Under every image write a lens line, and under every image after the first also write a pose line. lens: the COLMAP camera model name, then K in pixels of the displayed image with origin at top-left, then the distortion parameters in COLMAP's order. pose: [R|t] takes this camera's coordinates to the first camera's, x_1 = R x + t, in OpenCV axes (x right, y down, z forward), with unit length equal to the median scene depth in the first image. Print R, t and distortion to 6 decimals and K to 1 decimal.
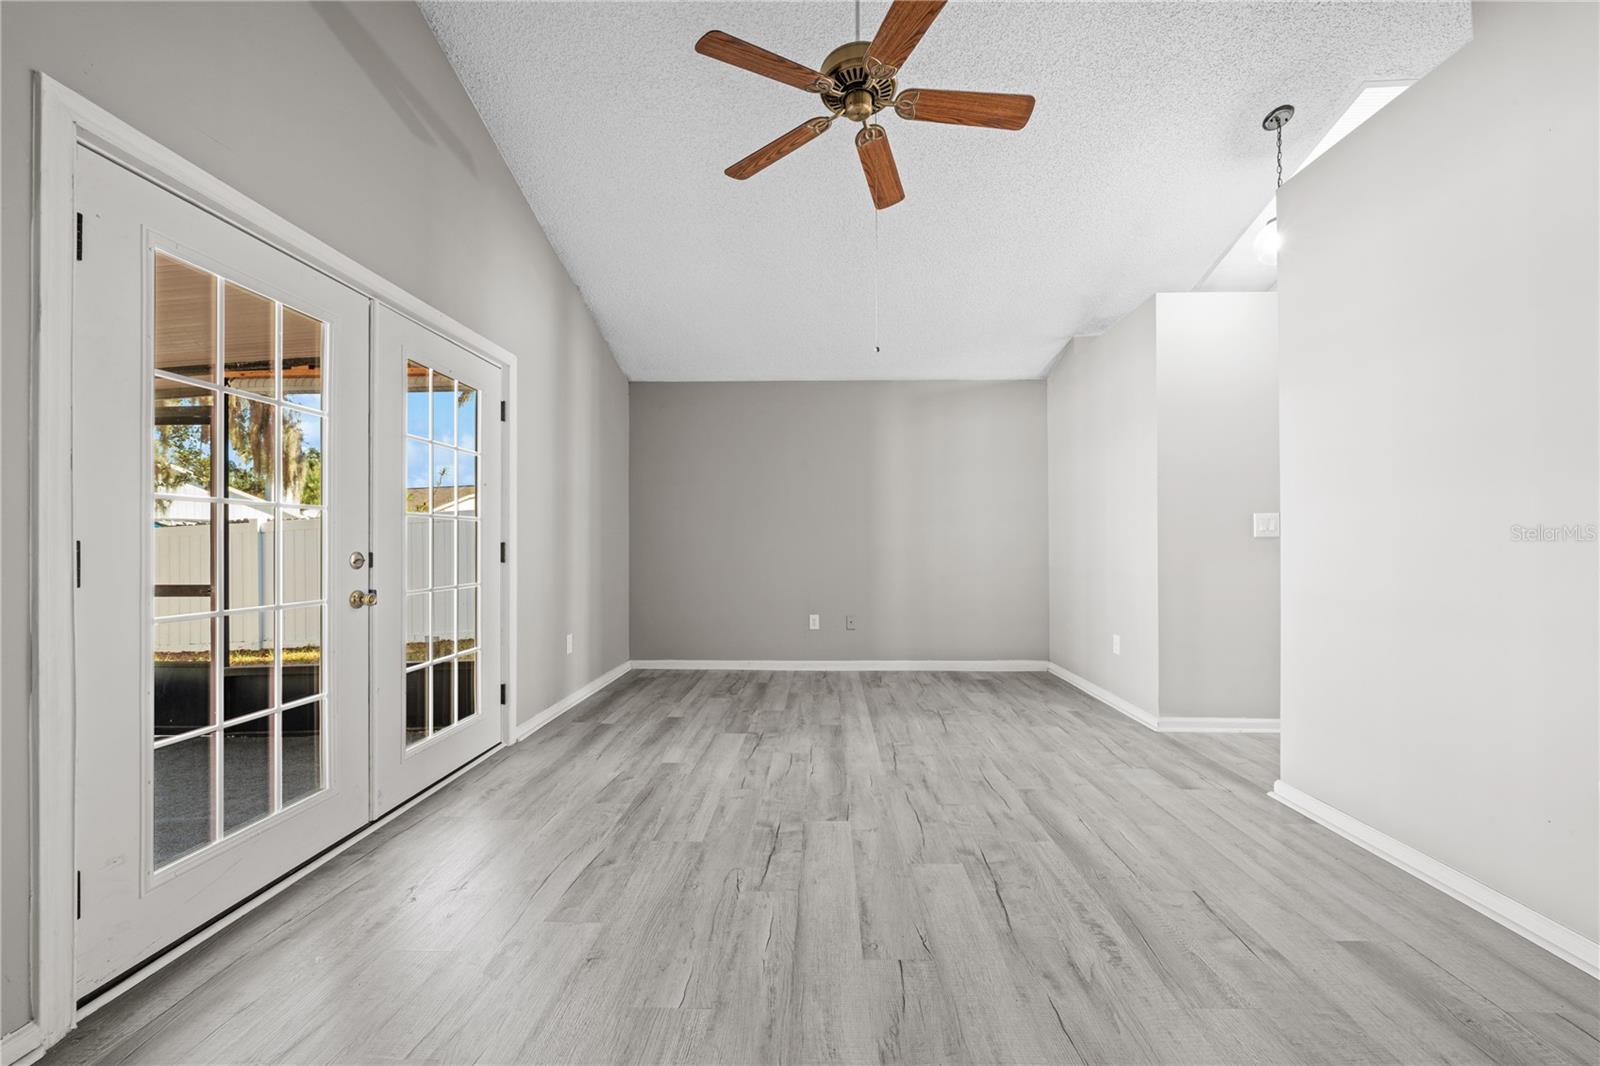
lens RADIAL K [[608.4, 0, 769.4], [0, 608.4, 532.1], [0, 0, 1]] dist [-0.000237, -0.000088]
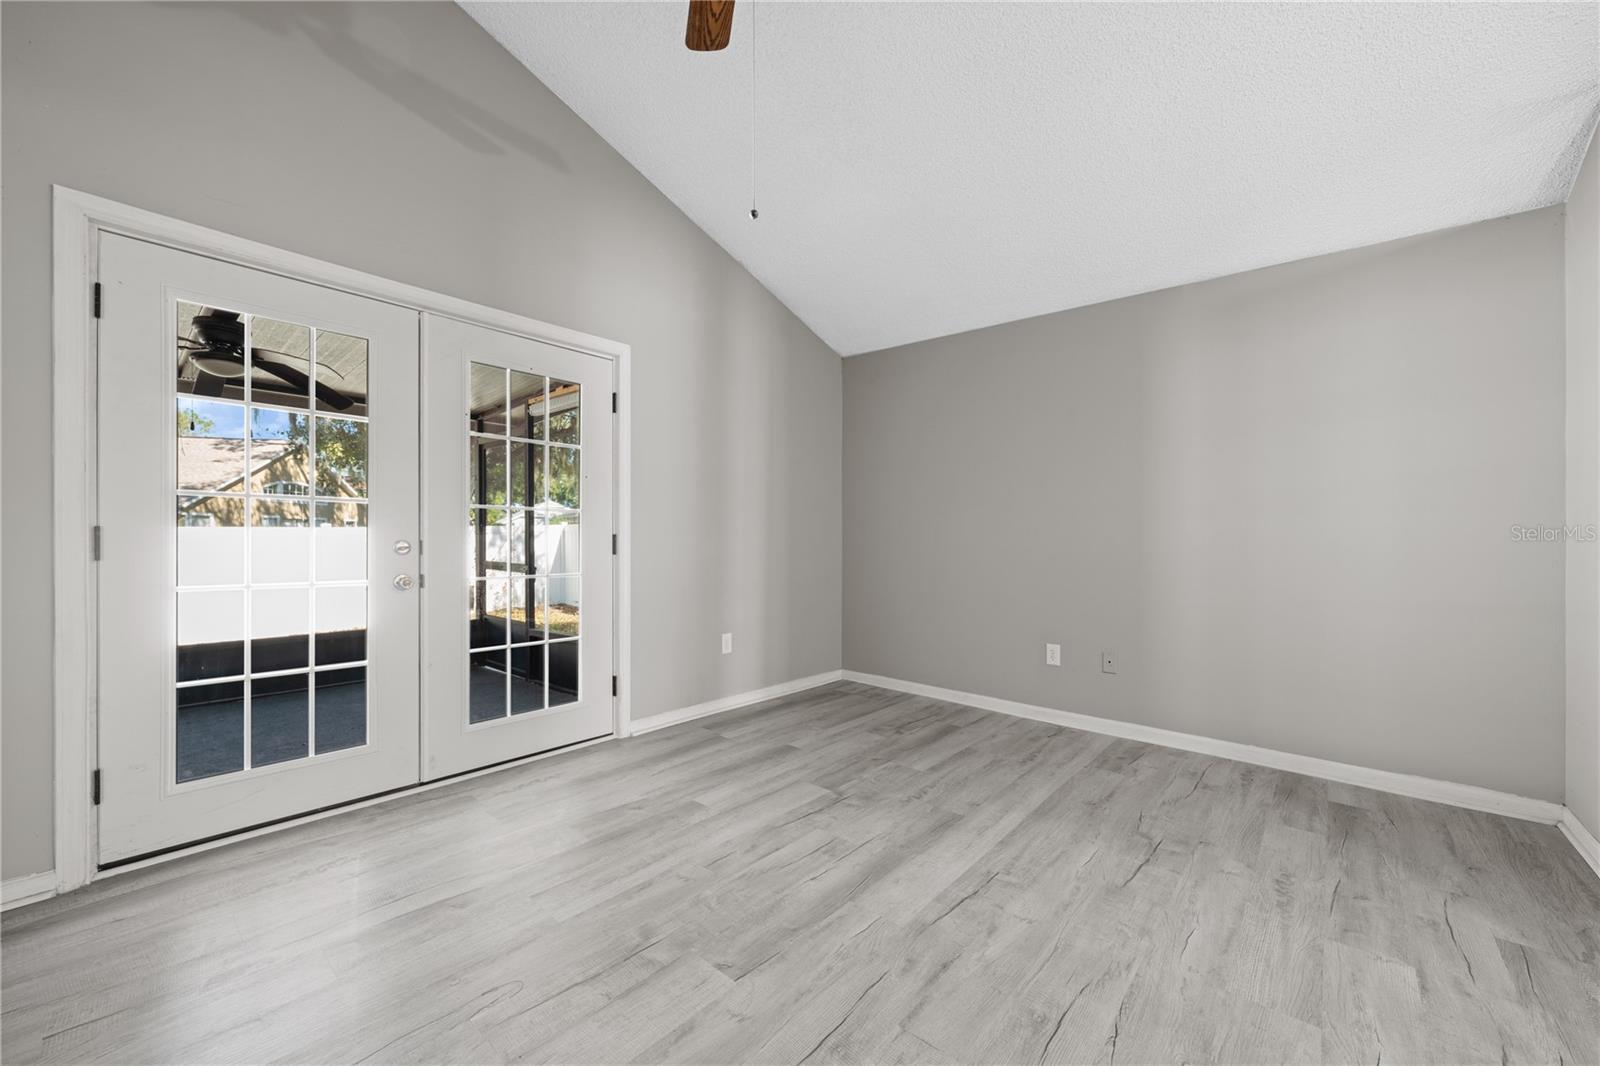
lens RADIAL K [[608.4, 0, 769.4], [0, 608.4, 532.1], [0, 0, 1]] dist [-0.000237, -0.000088]
pose [[0.789113, 0.010625, -0.614156, 0.375701], [-0.006748, 0.999940, 0.008629, 0.002734], [0.614211, -0.002665, 0.789137, 0.366884]]
